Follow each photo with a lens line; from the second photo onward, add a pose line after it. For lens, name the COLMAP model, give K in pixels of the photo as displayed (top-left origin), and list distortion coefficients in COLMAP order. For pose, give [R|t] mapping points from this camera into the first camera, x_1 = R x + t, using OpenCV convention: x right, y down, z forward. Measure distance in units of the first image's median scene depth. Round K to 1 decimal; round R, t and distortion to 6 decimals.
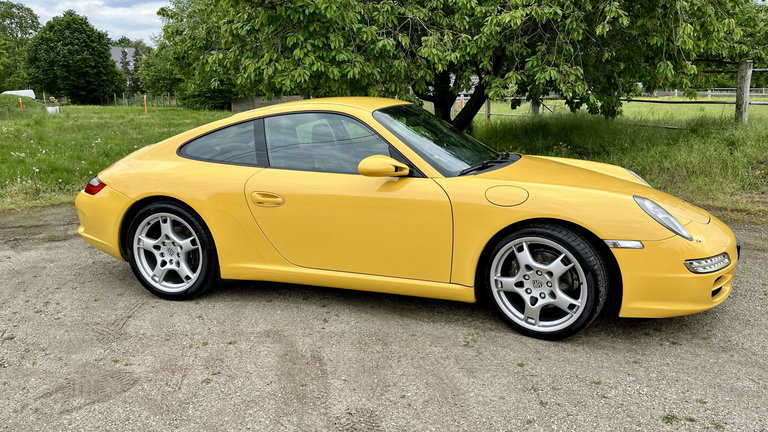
lens RADIAL K [[635.5, 0, 385.1], [0, 635.5, 187.2], [0, 0, 1]] dist [0.083808, -0.163641]
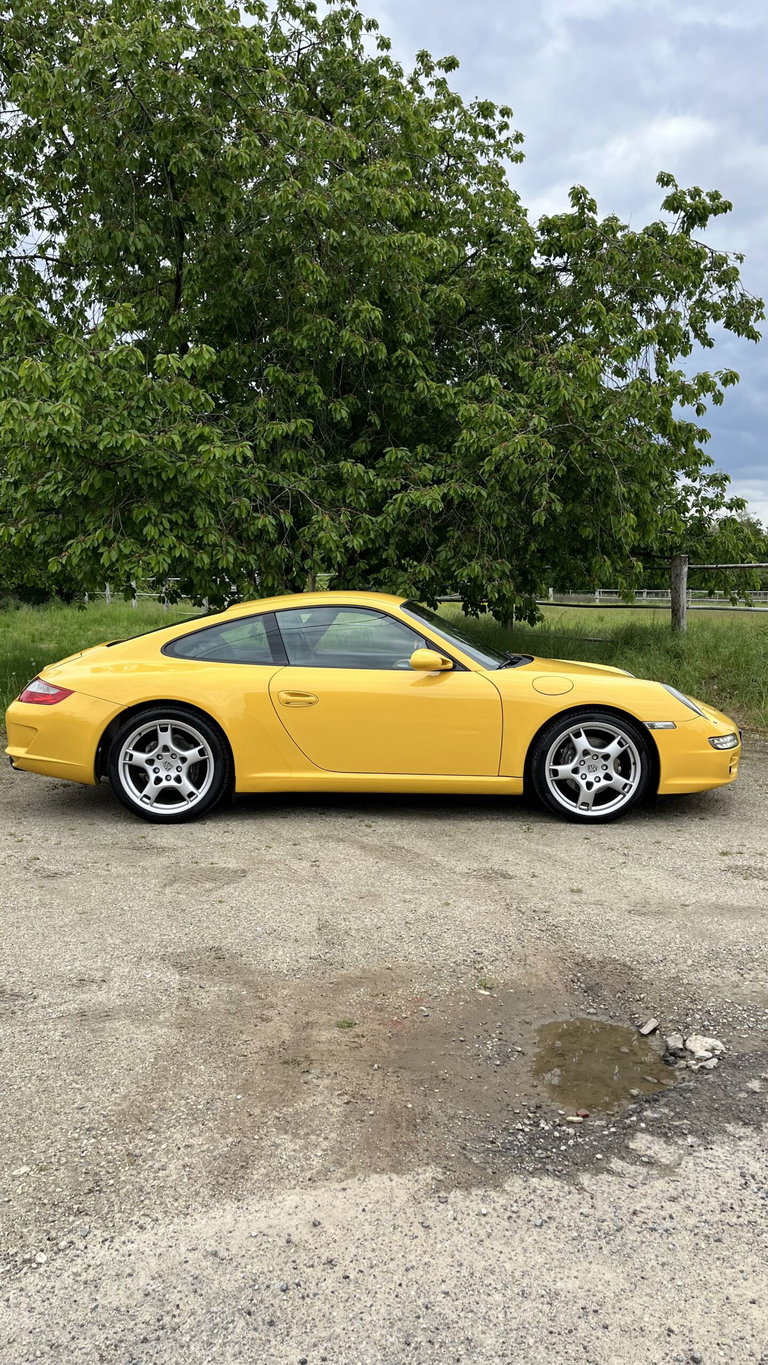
lens RADIAL K [[1129.5, 0, 384.0], [0, 1129.5, 682.5], [0, 0, 1]] dist [0.083808, -0.163641]
pose [[0.950553, -0.010294, 0.310390, -0.525969], [0.032343, 0.997297, -0.065971, 0.098410], [-0.308872, 0.072748, 0.948317, -0.524717]]
